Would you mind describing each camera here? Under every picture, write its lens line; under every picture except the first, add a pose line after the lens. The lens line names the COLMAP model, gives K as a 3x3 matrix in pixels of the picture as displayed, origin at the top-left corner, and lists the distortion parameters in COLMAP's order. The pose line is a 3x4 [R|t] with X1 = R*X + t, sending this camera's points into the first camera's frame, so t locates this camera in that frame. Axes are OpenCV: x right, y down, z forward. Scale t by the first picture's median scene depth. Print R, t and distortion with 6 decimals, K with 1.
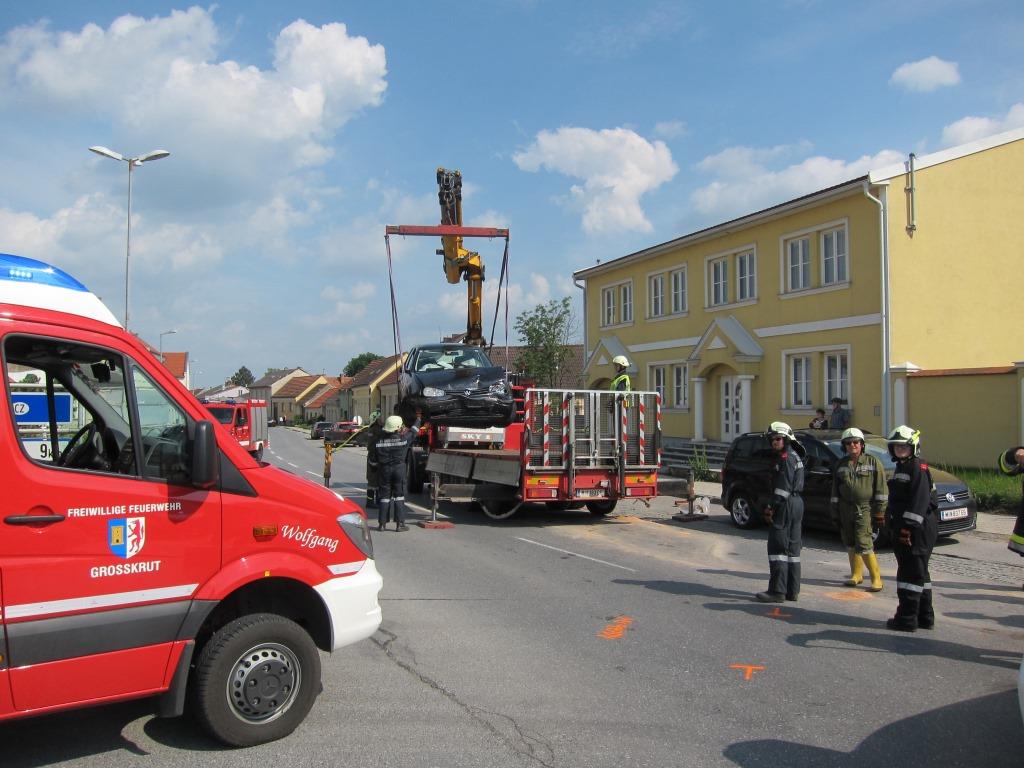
lens RADIAL K [[855.1, 0, 513.2], [0, 855.1, 384.5], [0, 0, 1]] dist [-0.057419, 0.003740]
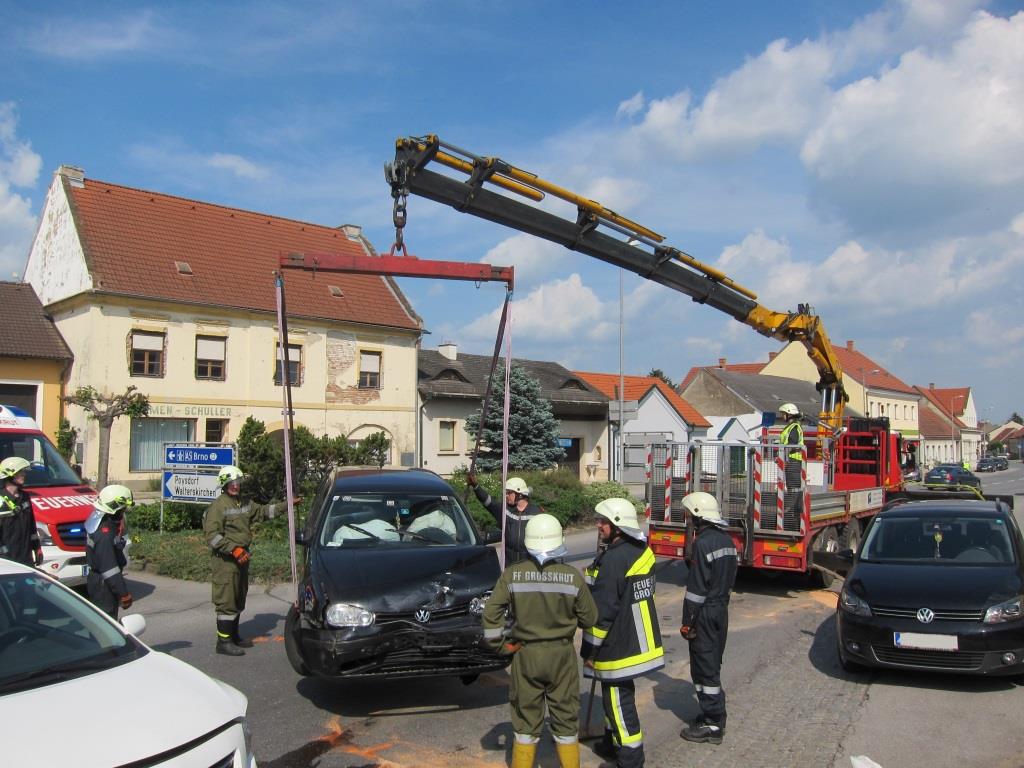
lens RADIAL K [[855.1, 0, 510.9], [0, 855.1, 385.0], [0, 0, 1]] dist [-0.057419, 0.003740]
pose [[0.574118, -0.049131, -0.817297, 0.302012], [0.014867, 0.998659, -0.049589, -0.005762], [0.818638, 0.016319, 0.574078, 0.123764]]
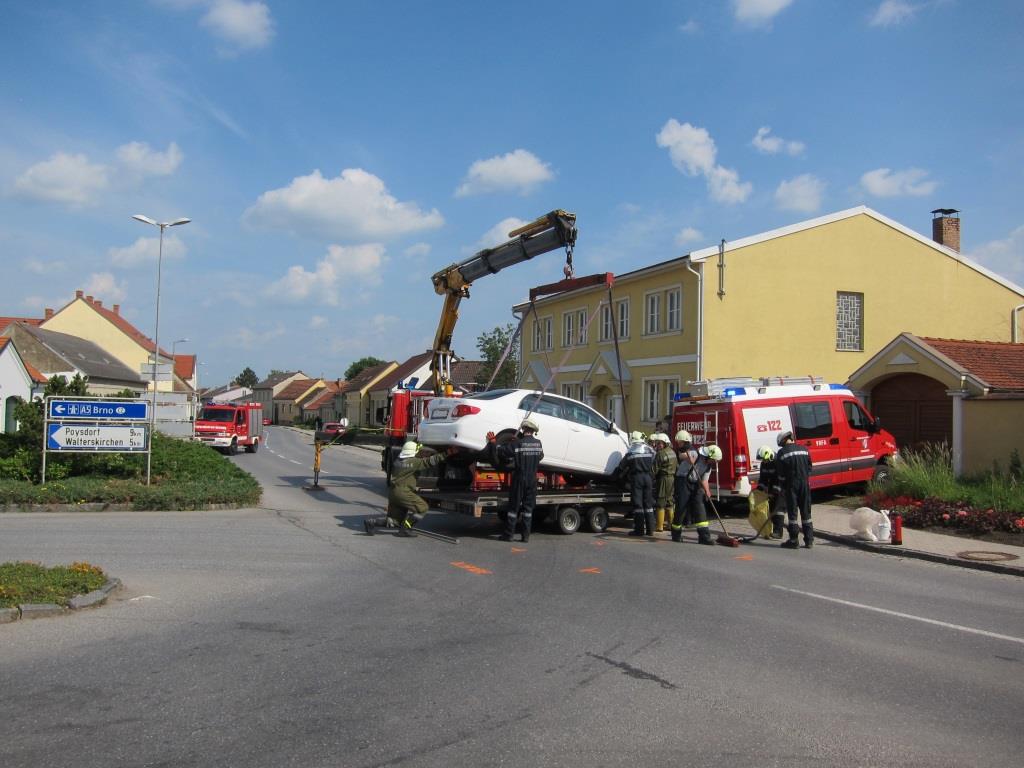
lens RADIAL K [[855.1, 0, 512.0], [0, 855.1, 383.9], [0, 0, 1]] dist [-0.057419, 0.003740]
pose [[0.999673, 0.024630, -0.006805, 0.084206], [-0.024682, 0.999665, -0.007740, -0.010144], [0.006612, 0.007905, 0.999947, -0.241622]]
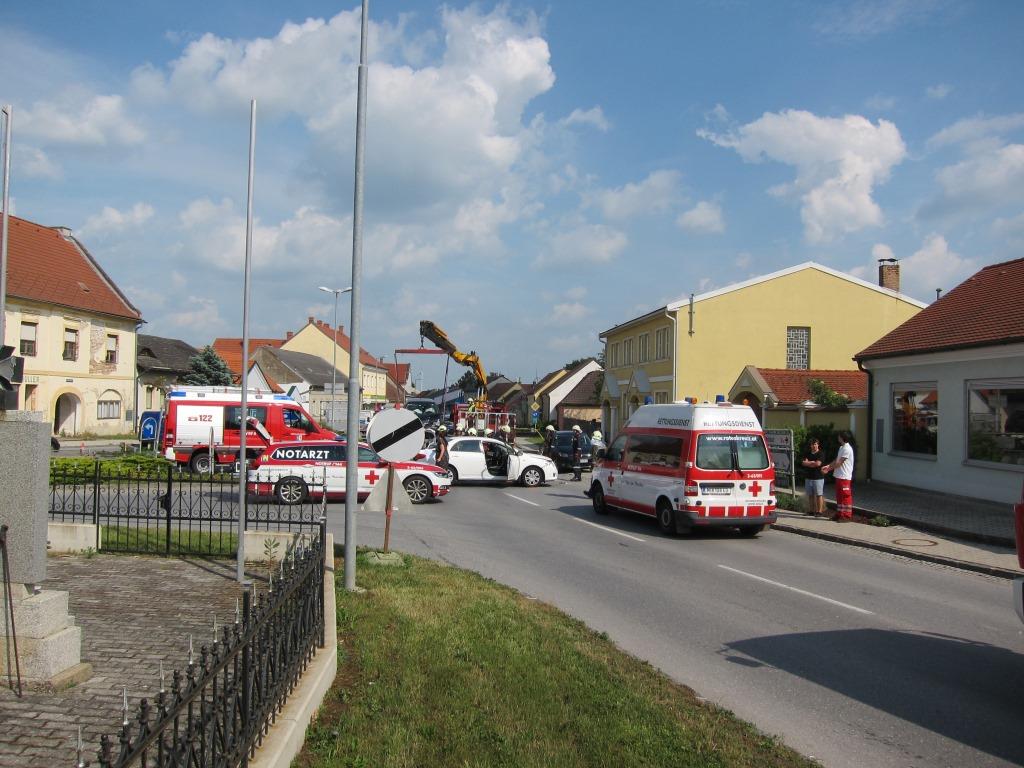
lens RADIAL K [[855.1, 0, 507.6], [0, 855.1, 384.6], [0, 0, 1]] dist [-0.057419, 0.003740]
pose [[0.960851, 0.017079, -0.276538, 0.366689], [-0.017588, 0.999845, 0.000641, -0.033837], [0.276506, 0.004248, 0.961003, -0.617360]]
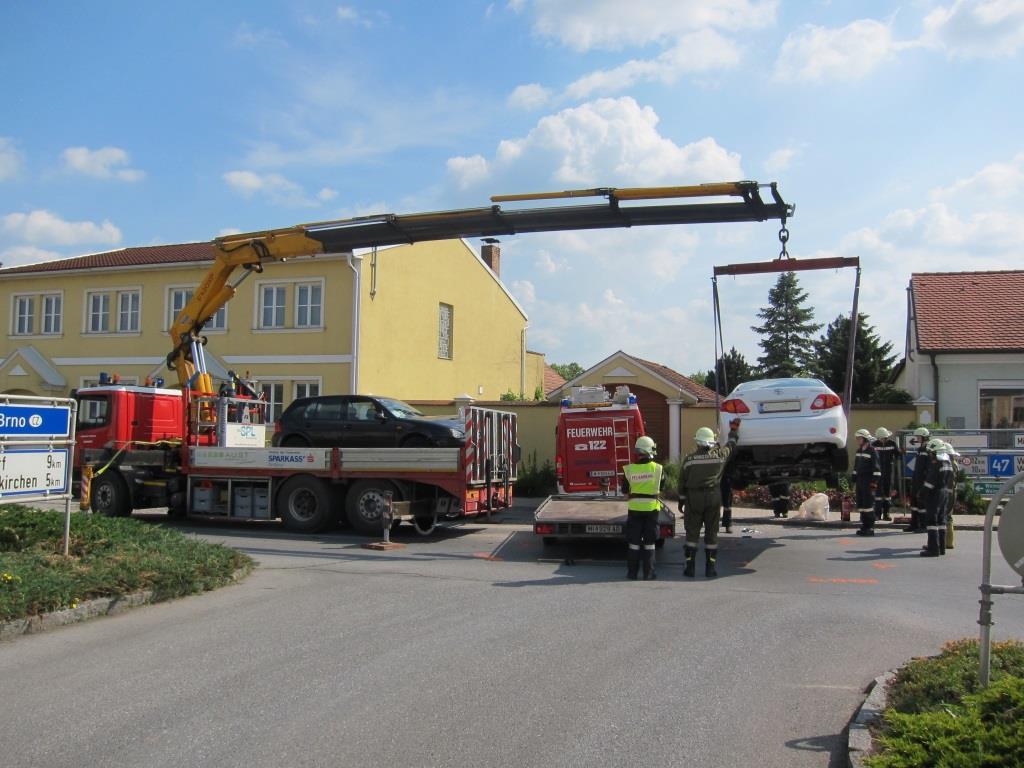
lens RADIAL K [[855.1, 0, 509.8], [0, 855.1, 378.4], [0, 0, 1]] dist [-0.057419, 0.003740]
pose [[0.643095, 0.055715, 0.763757, -0.251527], [-0.036251, 0.998447, -0.042311, -0.000163], [-0.764928, -0.000477, 0.644116, -0.027179]]
